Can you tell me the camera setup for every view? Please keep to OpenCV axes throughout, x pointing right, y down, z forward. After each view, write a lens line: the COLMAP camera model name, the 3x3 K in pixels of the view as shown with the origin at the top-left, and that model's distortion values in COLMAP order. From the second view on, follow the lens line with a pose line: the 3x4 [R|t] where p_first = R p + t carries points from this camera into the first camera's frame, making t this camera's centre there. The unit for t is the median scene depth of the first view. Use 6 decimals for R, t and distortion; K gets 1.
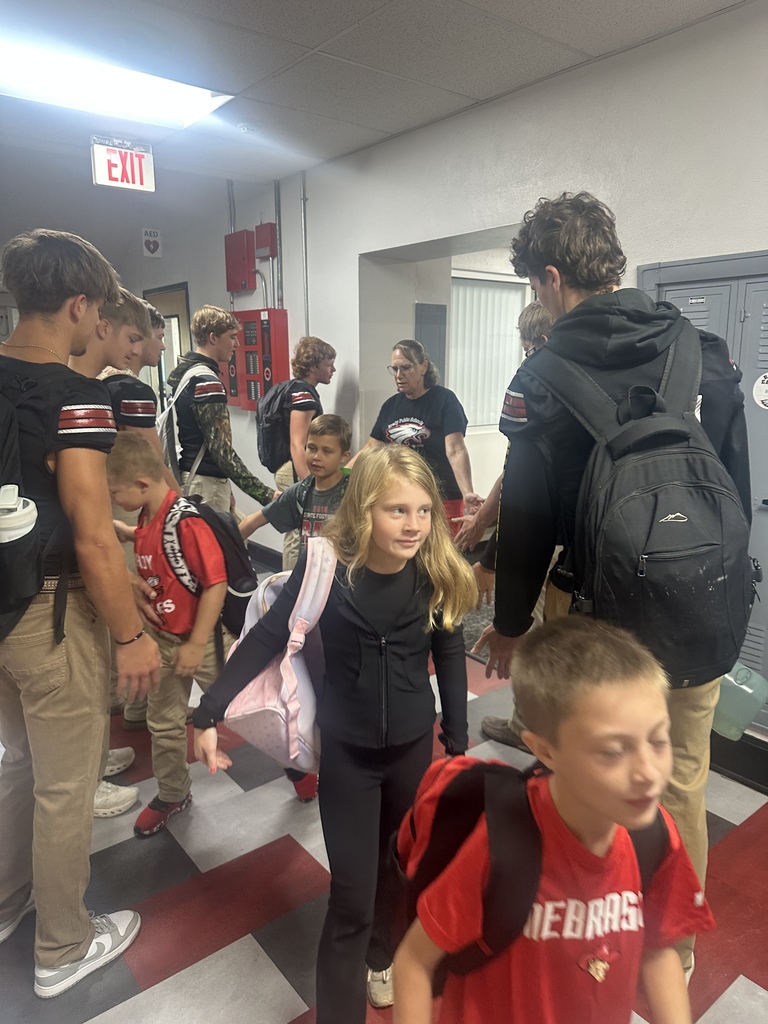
lens RADIAL K [[712.2, 0, 378.9], [0, 712.2, 501.3], [0, 0, 1]] dist [0.025184, -0.012309]
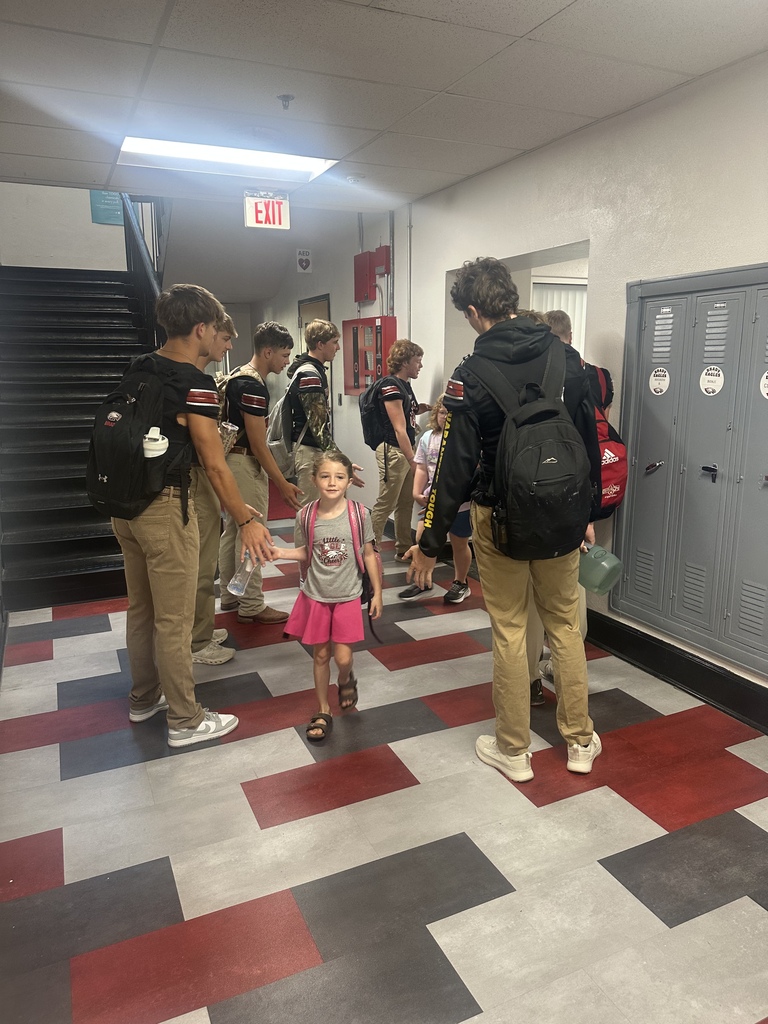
lens RADIAL K [[712.2, 0, 382.9], [0, 712.2, 514.9], [0, 0, 1]] dist [0.025184, -0.012309]
pose [[0.973591, 0.050212, -0.222710, 0.203148], [-0.045004, 0.998583, 0.028404, 0.049931], [0.223821, -0.017631, 0.974471, -0.287294]]
